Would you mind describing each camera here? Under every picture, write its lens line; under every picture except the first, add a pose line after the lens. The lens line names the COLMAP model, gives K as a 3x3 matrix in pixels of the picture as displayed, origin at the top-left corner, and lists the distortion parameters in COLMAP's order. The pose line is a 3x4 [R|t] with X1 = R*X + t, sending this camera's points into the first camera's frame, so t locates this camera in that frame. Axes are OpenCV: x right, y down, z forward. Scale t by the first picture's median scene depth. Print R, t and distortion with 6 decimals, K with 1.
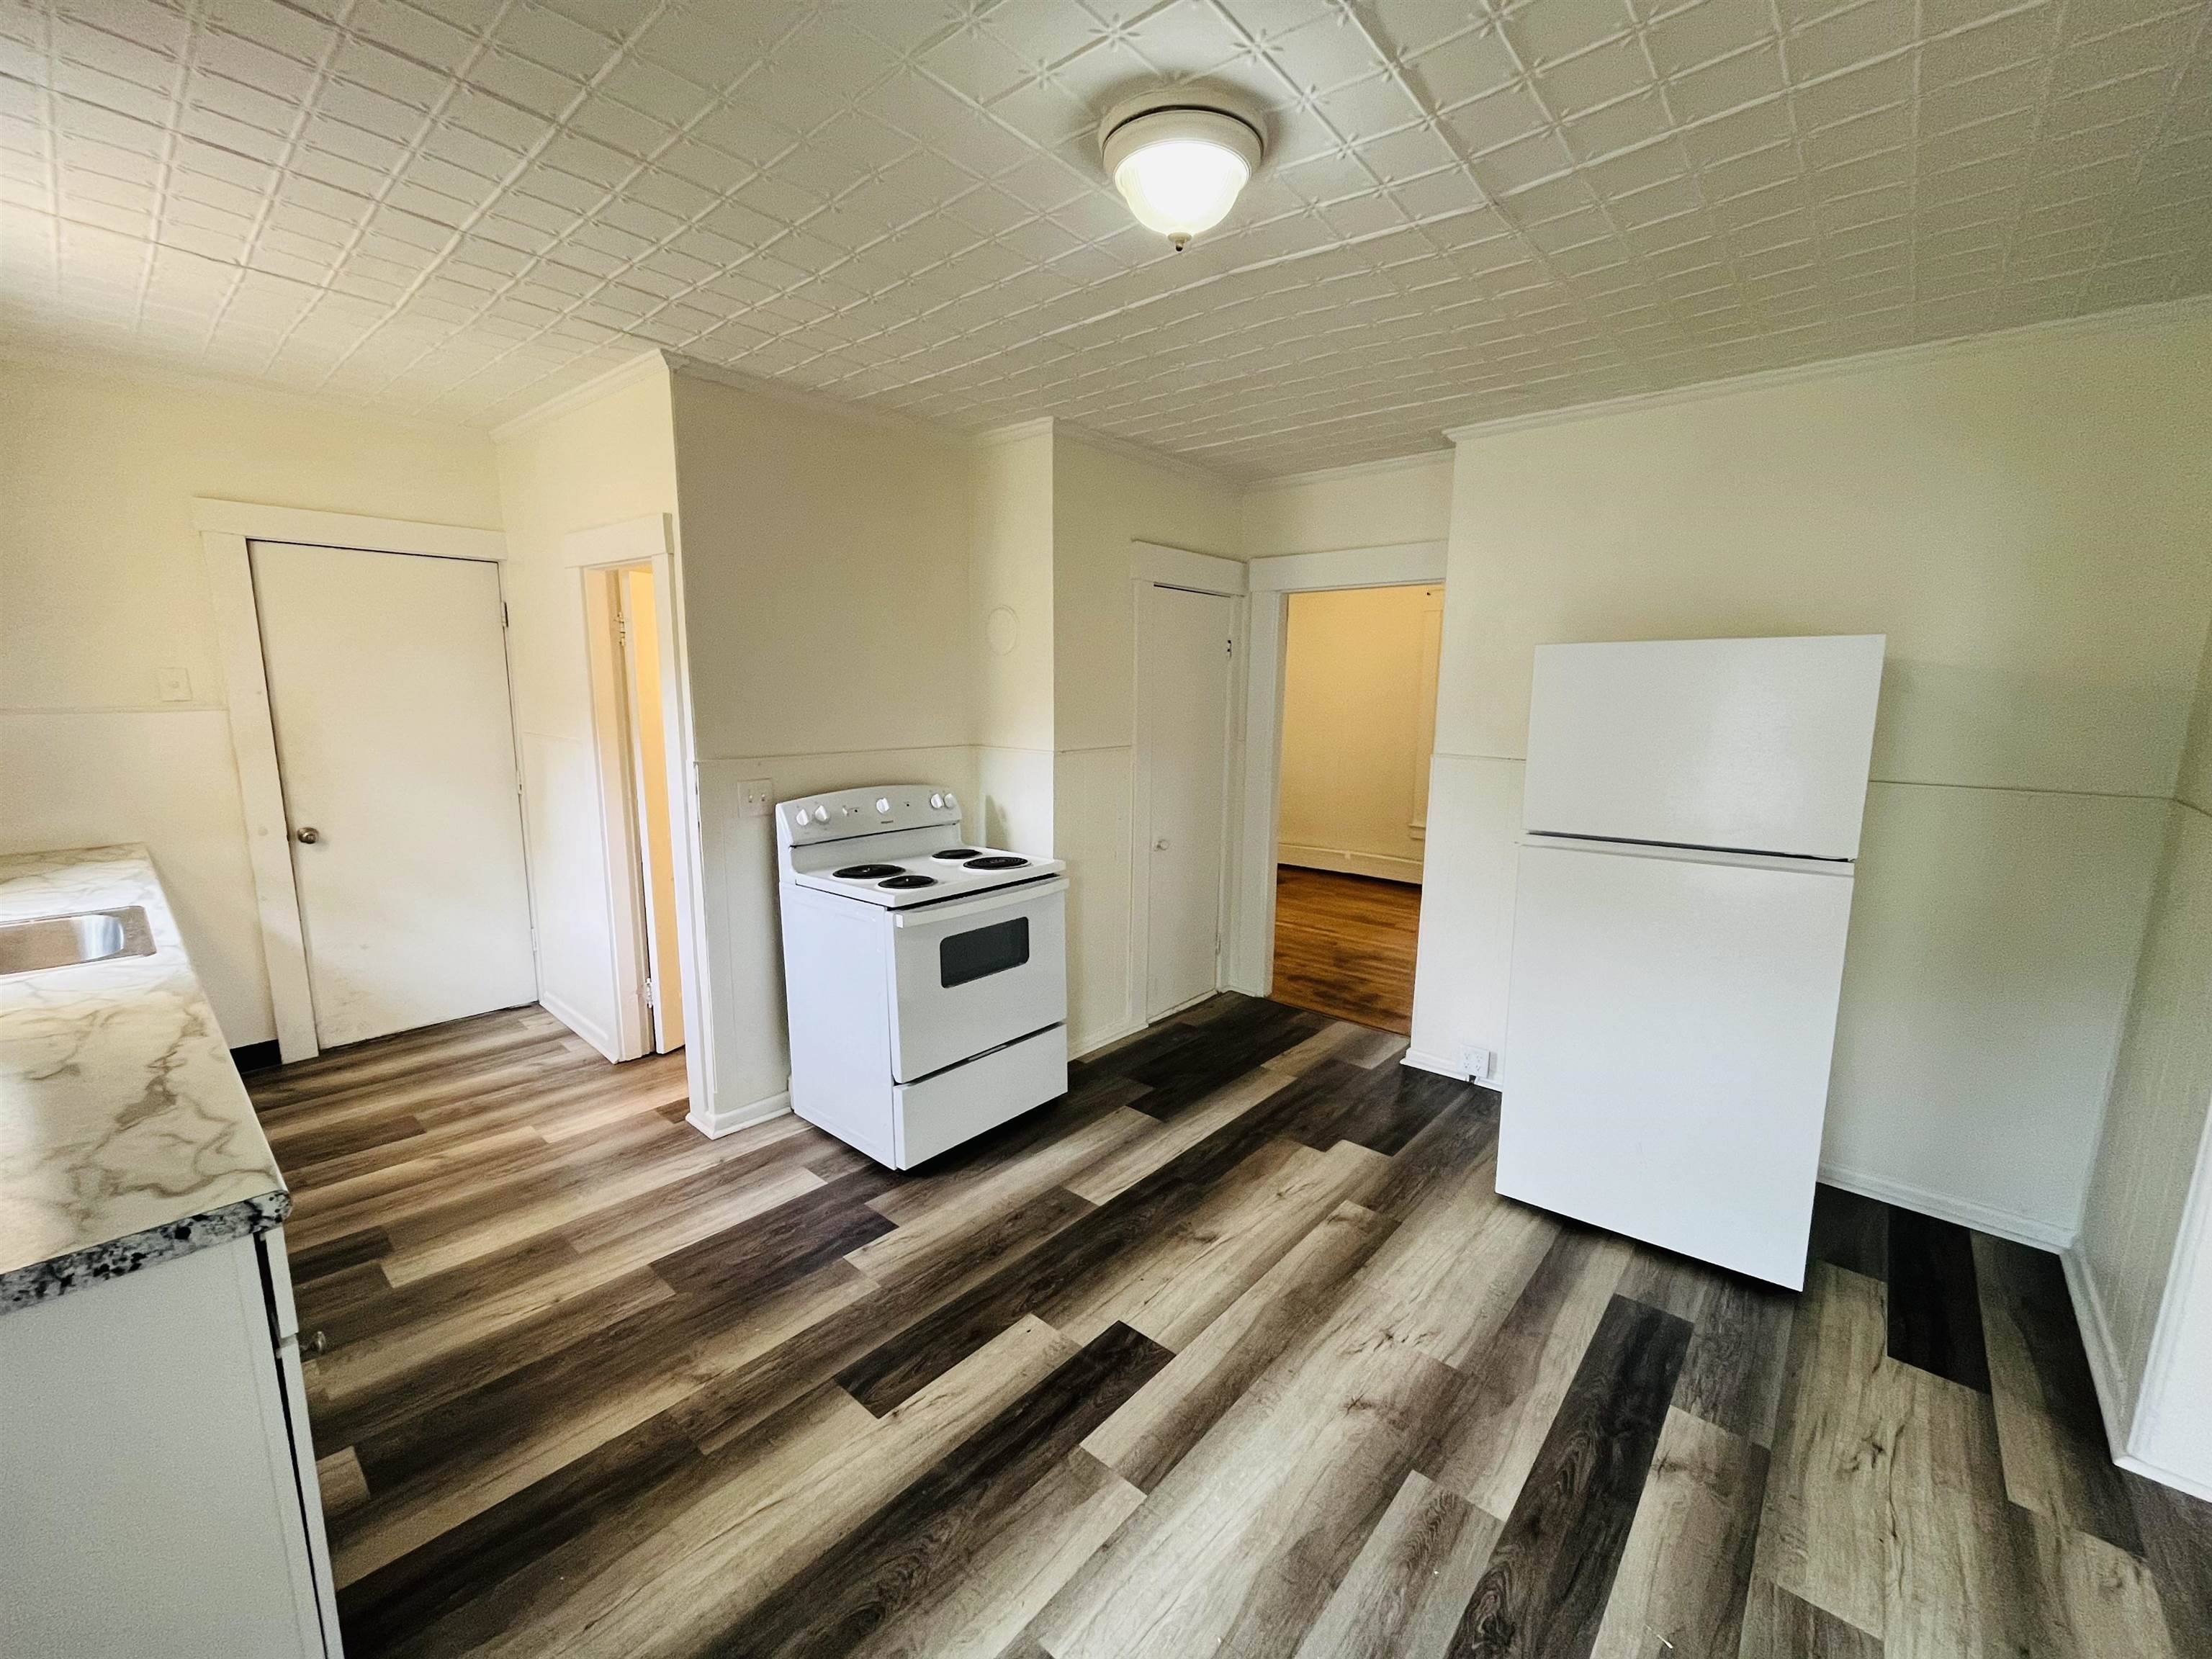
lens RADIAL K [[891.3, 0, 1108.3], [0, 891.3, 835.4], [0, 0, 1]] dist [-0.003220, -0.000037]
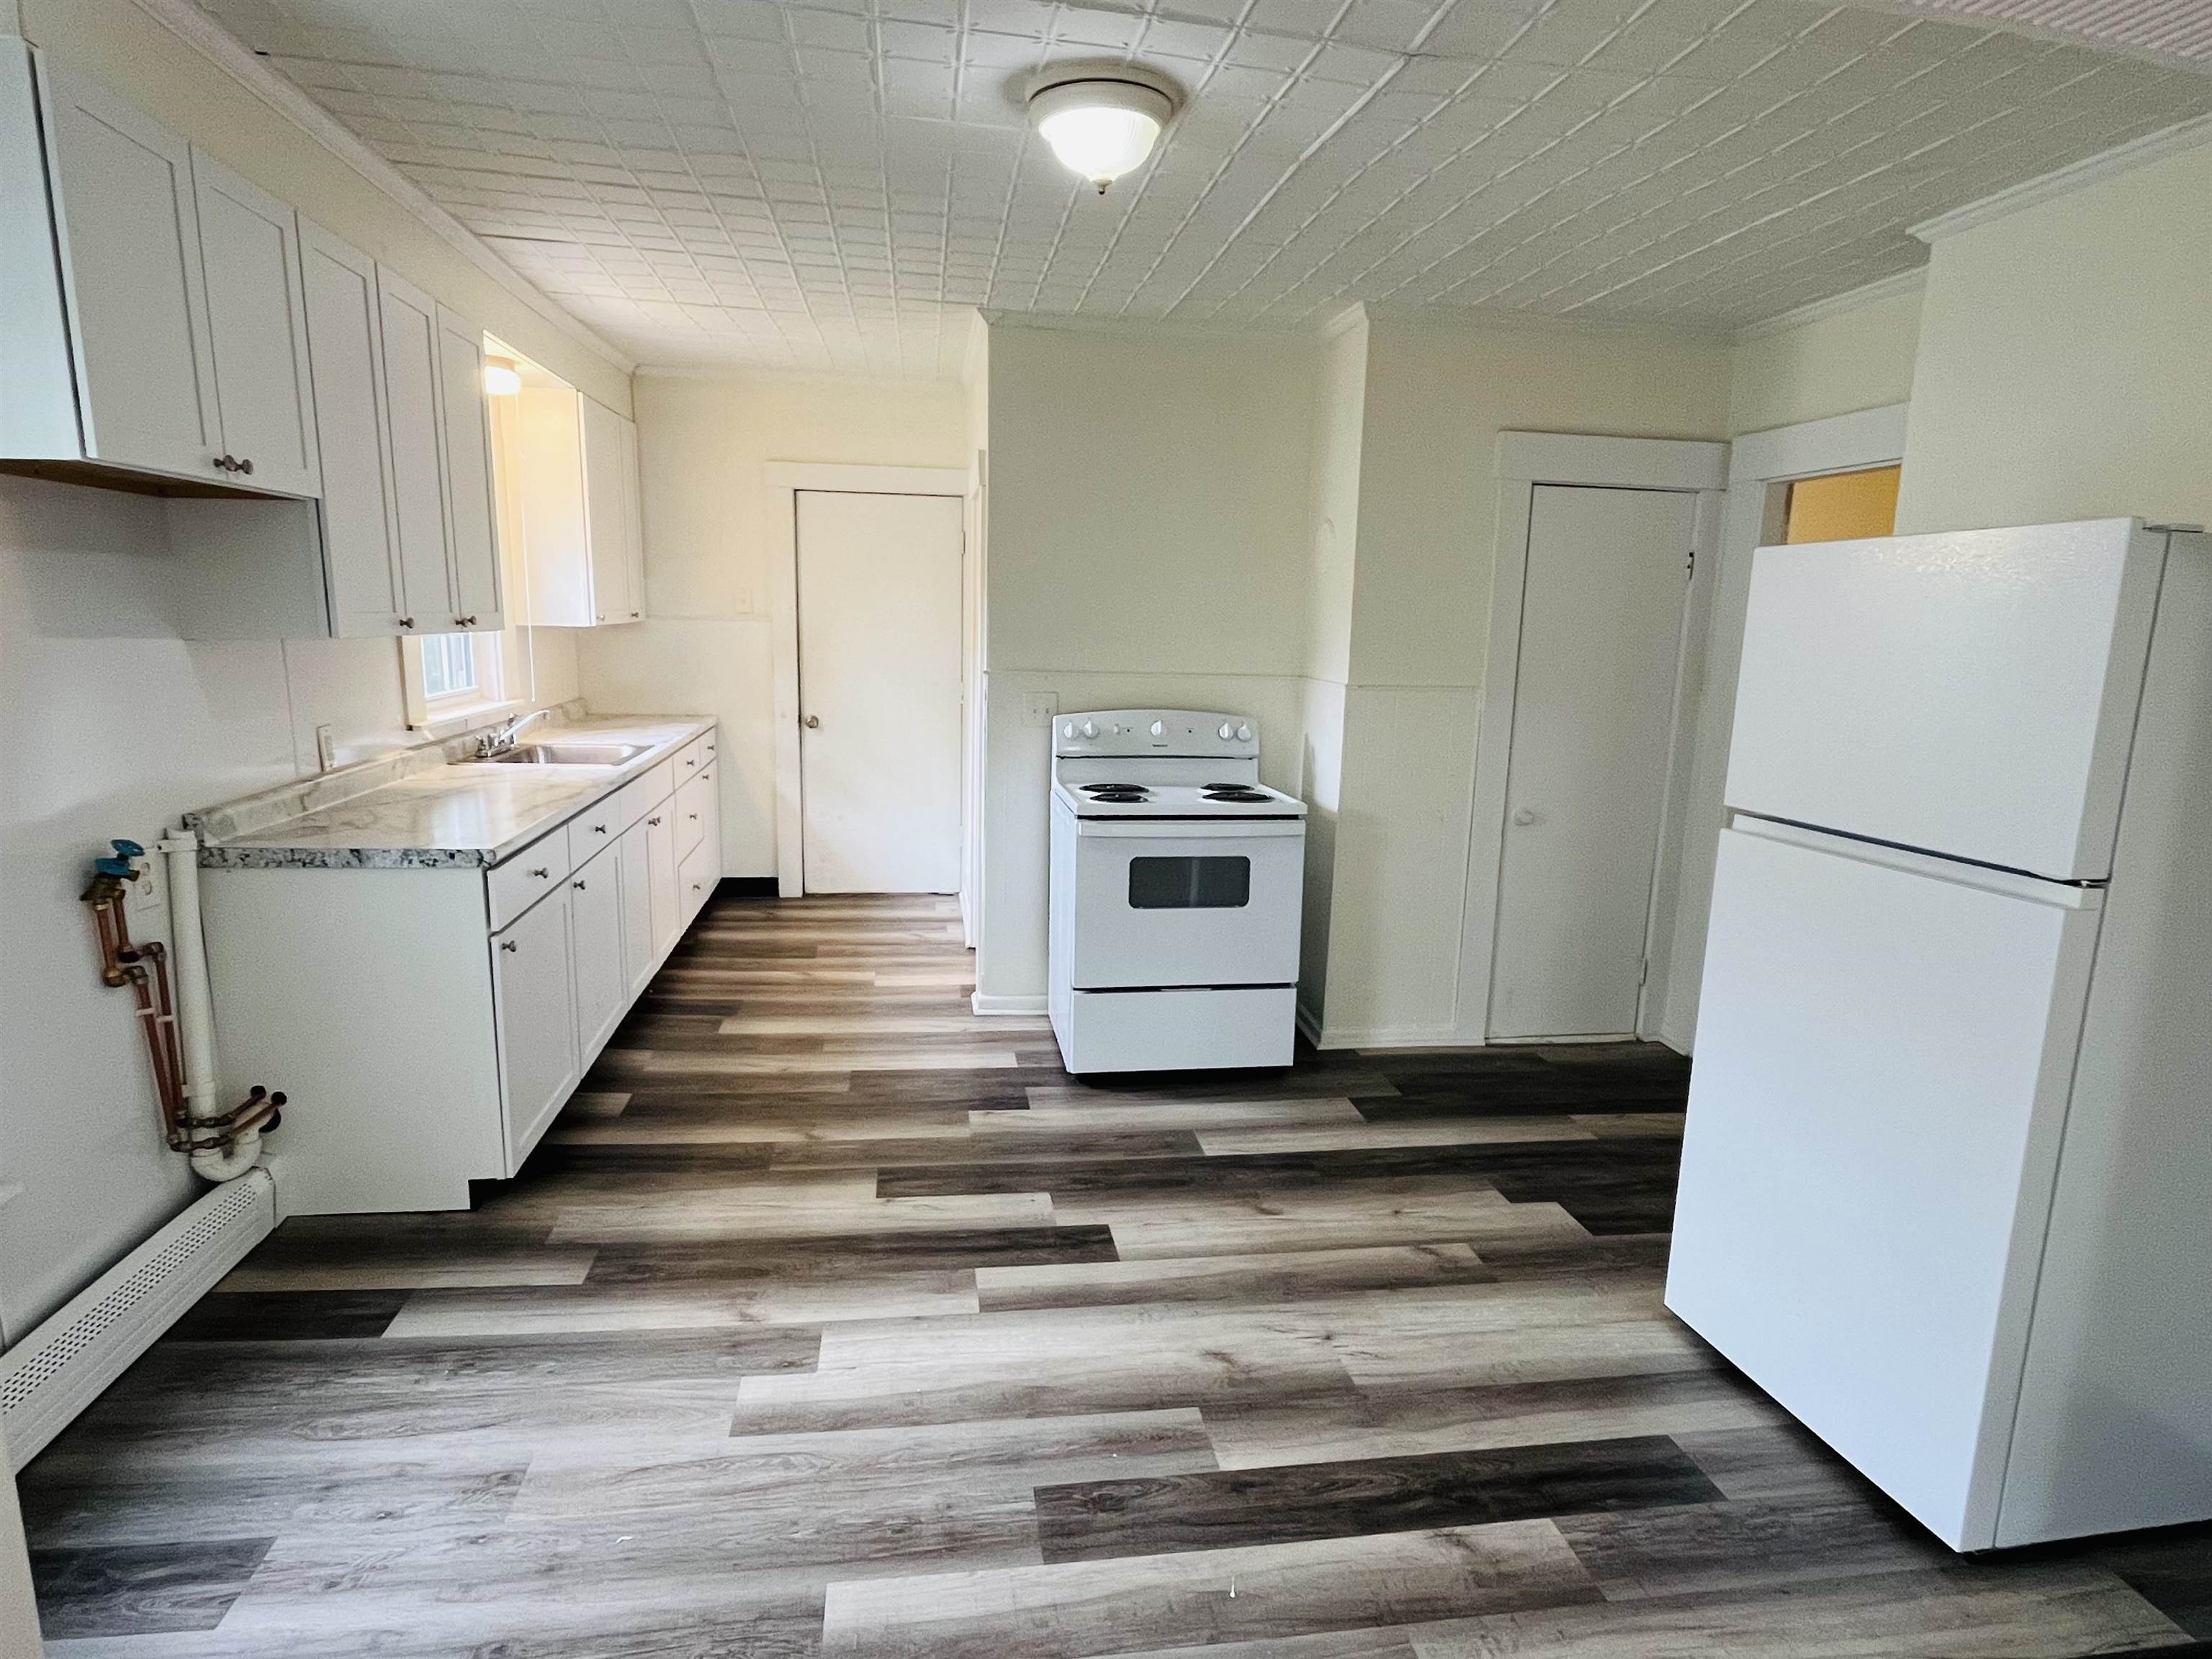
lens RADIAL K [[1188.1, 0, 1099.9], [0, 1188.1, 830.1], [0, 0, 1]] dist [0.004697, 0.000344]
pose [[0.766634, 0.126356, -0.629529, 0.655700], [-0.124961, 0.991060, 0.046745, 0.029643], [0.629807, 0.042830, 0.775570, -0.063241]]
